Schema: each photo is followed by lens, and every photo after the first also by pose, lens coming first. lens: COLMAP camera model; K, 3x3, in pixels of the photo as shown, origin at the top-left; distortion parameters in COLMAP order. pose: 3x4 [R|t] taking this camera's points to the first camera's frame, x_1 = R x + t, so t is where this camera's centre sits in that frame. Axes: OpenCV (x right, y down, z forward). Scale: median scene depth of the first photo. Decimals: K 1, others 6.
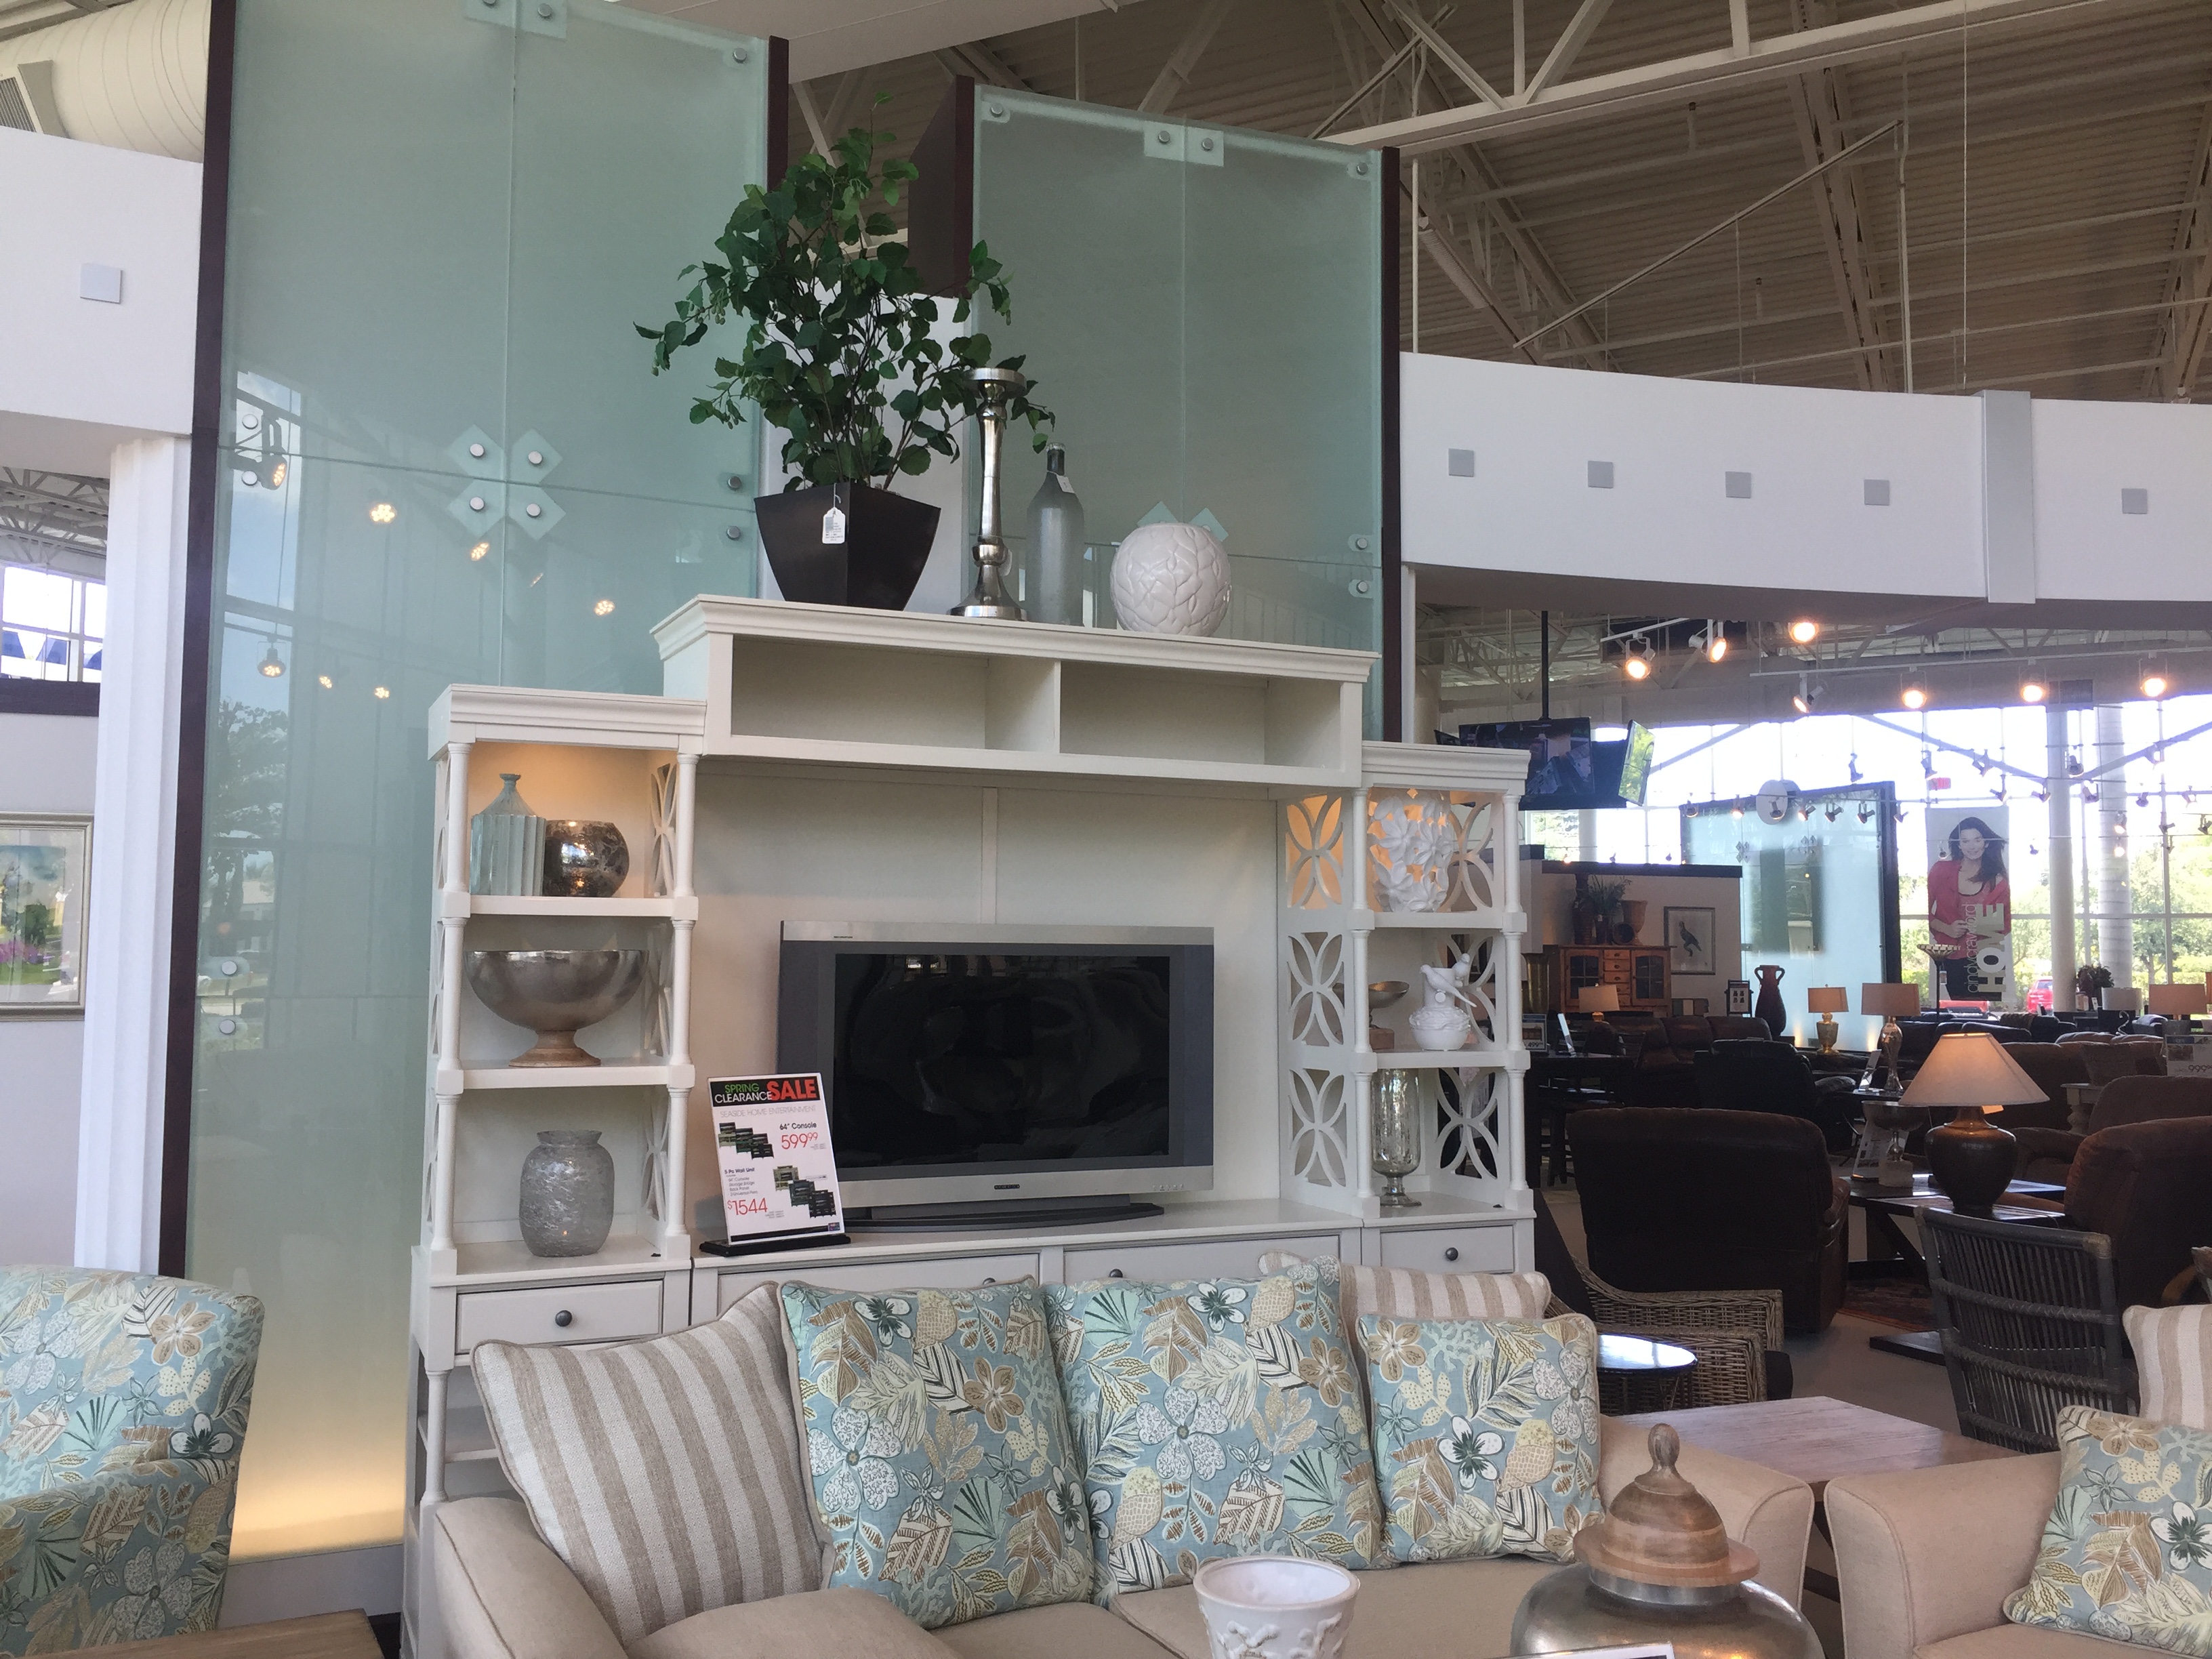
lens RADIAL K [[1932.8, 0, 1106.0], [0, 1932.8, 829.5], [0, 0, 1]] dist [0.074589, -0.068025]
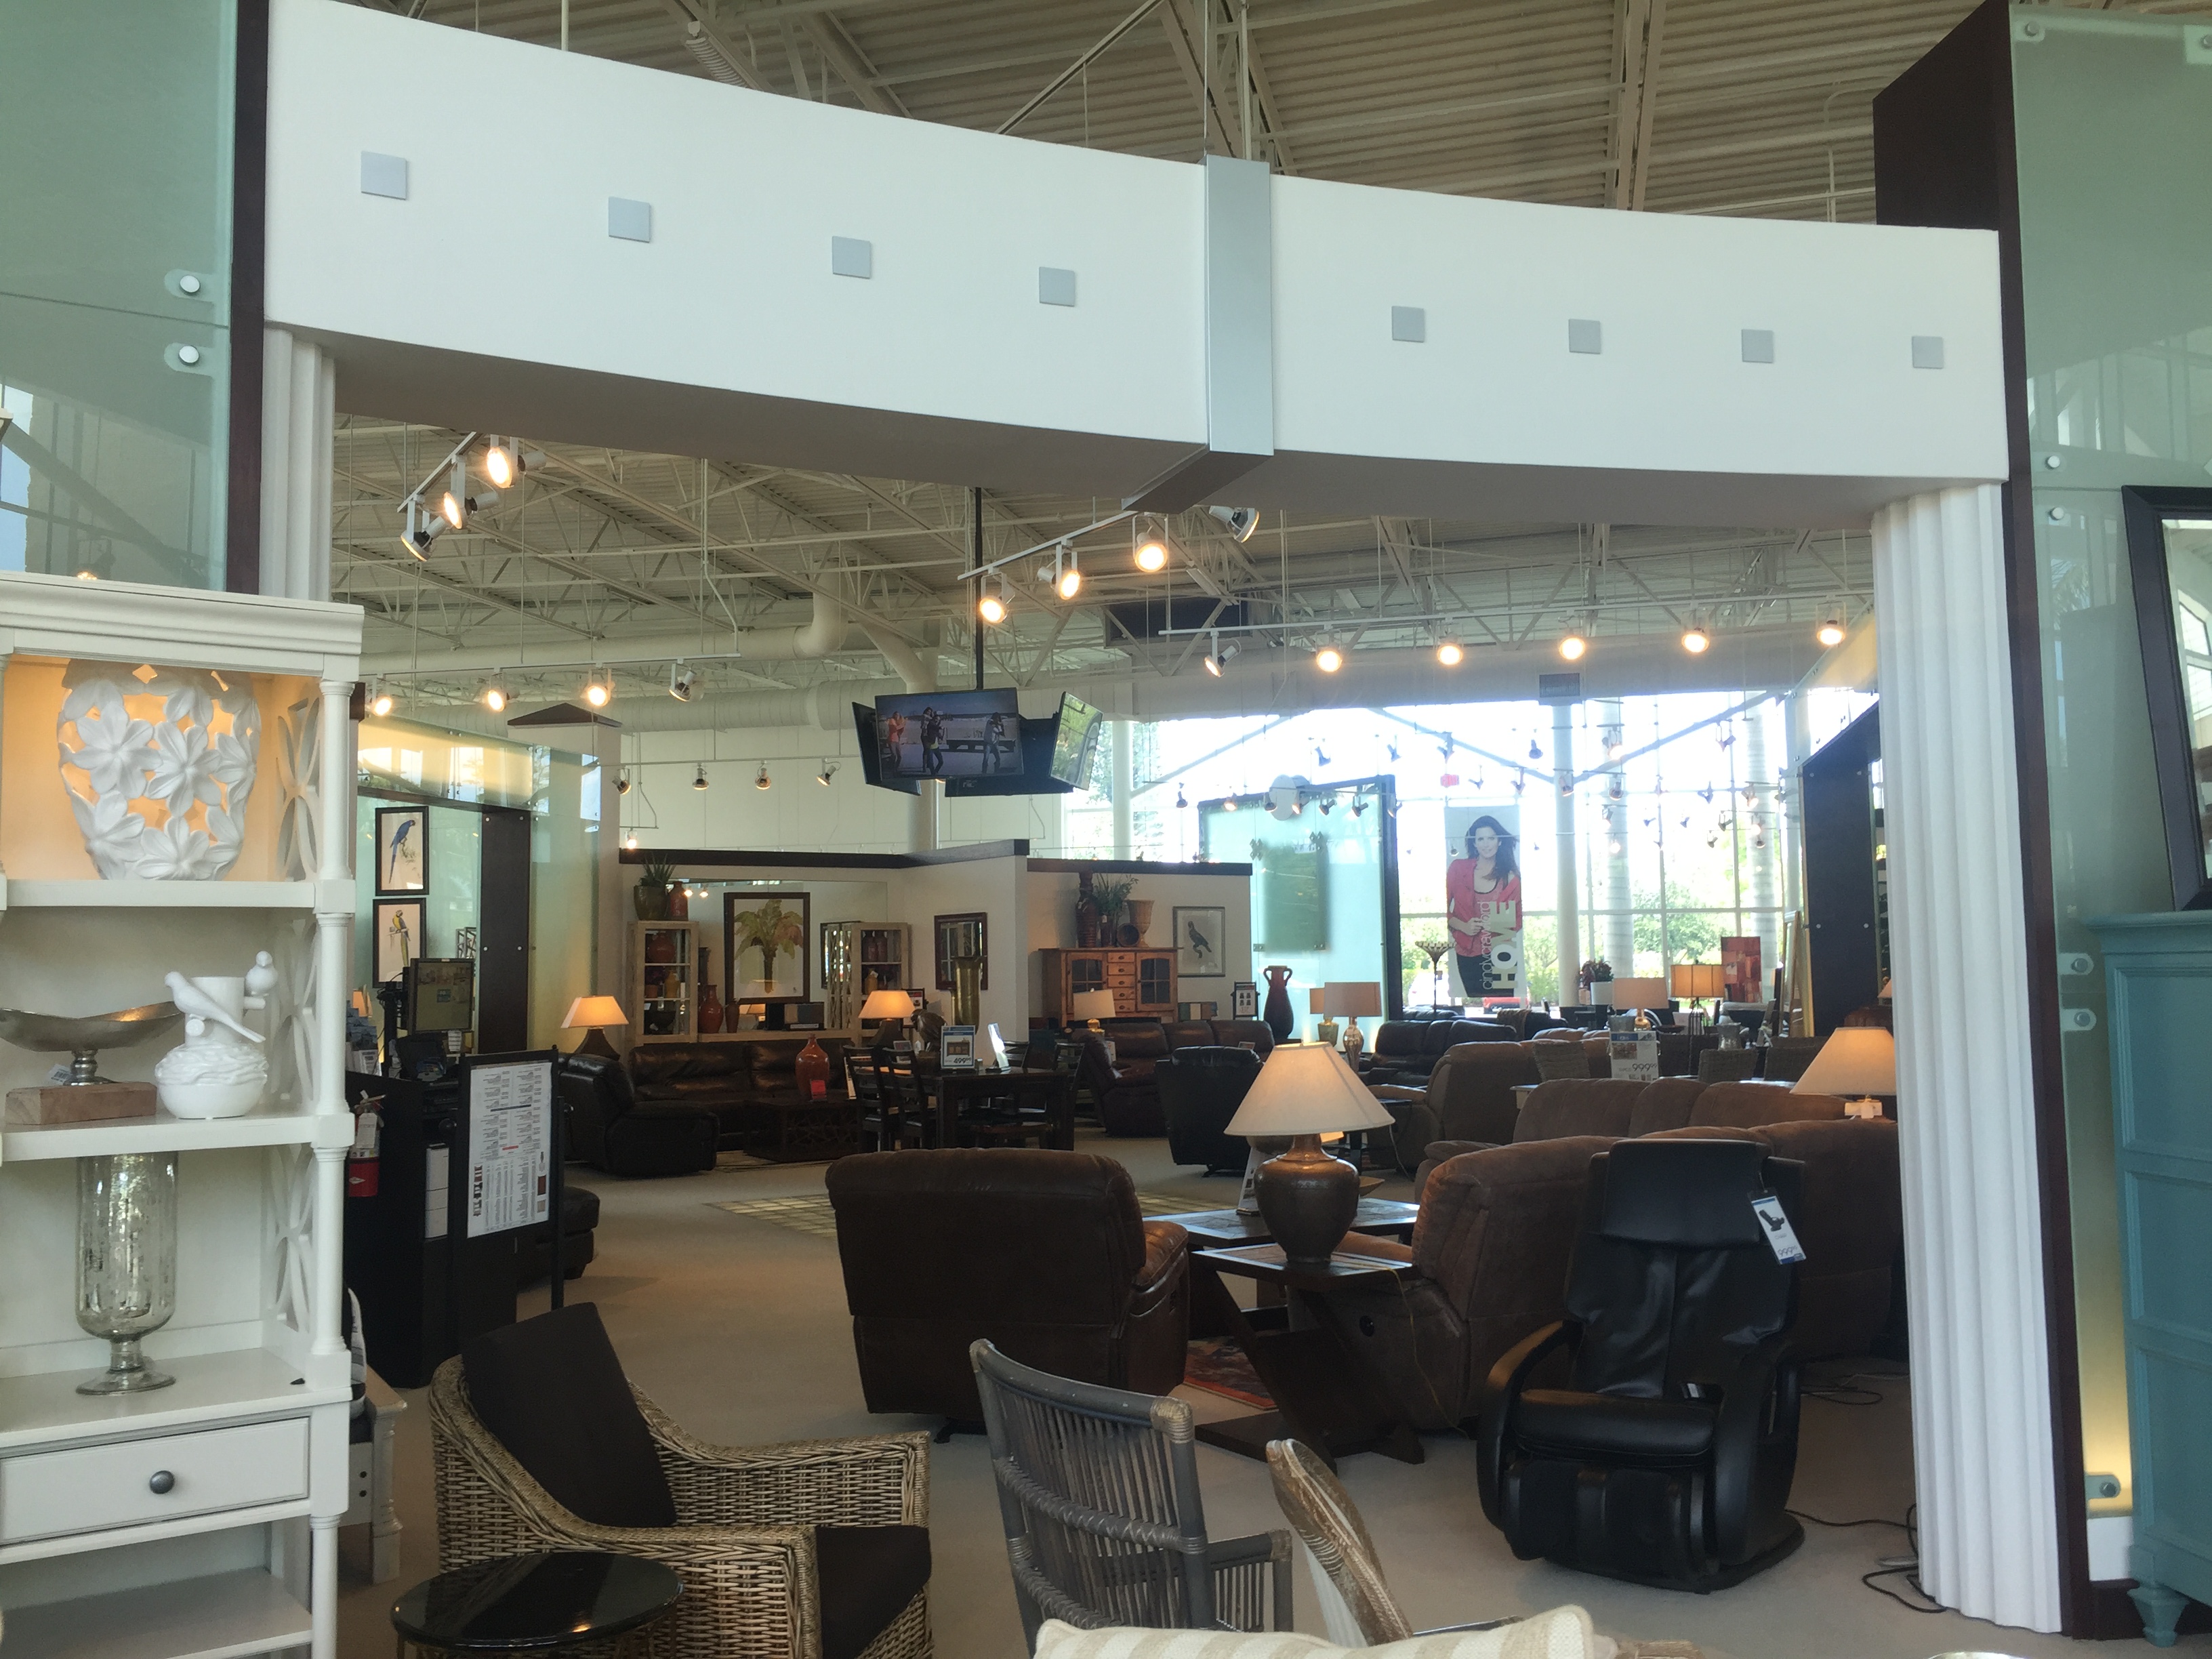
lens RADIAL K [[1932.8, 0, 1106.0], [0, 1932.8, 829.5], [0, 0, 1]] dist [0.074589, -0.068025]
pose [[0.980023, -0.002628, 0.198867, 0.068637], [0.003666, 0.999982, -0.004850, 0.006651], [-0.198851, 0.005482, 0.980014, 0.079157]]
